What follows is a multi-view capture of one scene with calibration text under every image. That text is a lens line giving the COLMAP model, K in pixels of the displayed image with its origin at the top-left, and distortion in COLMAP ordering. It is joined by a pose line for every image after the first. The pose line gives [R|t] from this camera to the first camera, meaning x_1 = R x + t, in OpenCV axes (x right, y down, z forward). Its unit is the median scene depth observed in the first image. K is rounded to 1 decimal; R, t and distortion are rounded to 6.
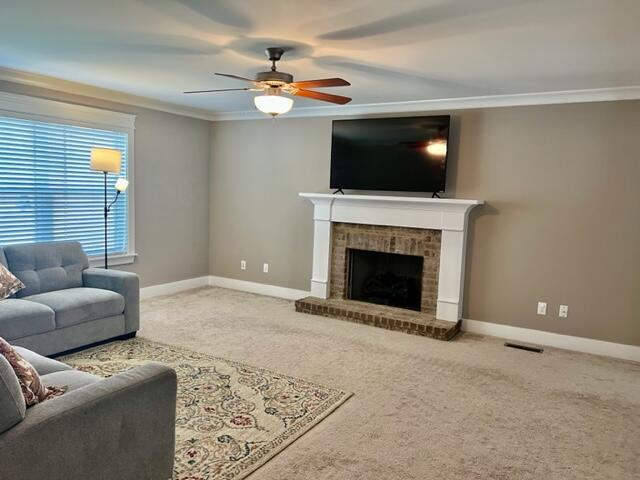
lens RADIAL K [[488.2, 0, 319.2], [0, 488.2, 239.7], [0, 0, 1]] dist [0.005252, 0.003315]
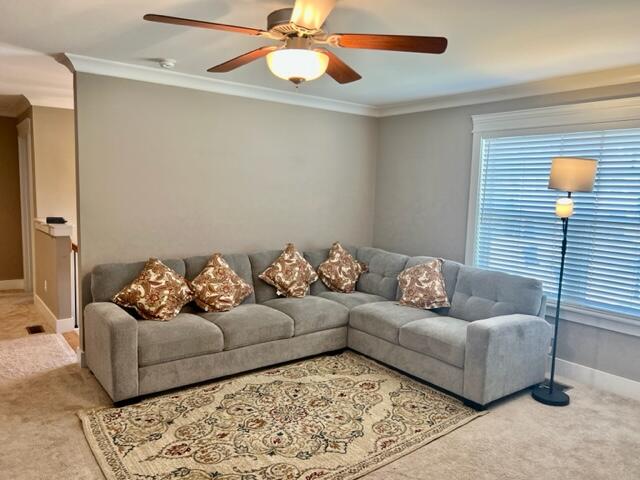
lens RADIAL K [[488.2, 0, 318.5], [0, 488.2, 241.0], [0, 0, 1]] dist [0.005252, 0.003315]
pose [[-0.387541, 0.040309, -0.920971, 0.481399], [-0.138737, 0.985114, 0.101497, -0.115927], [0.911353, 0.167107, -0.376180, 1.313972]]
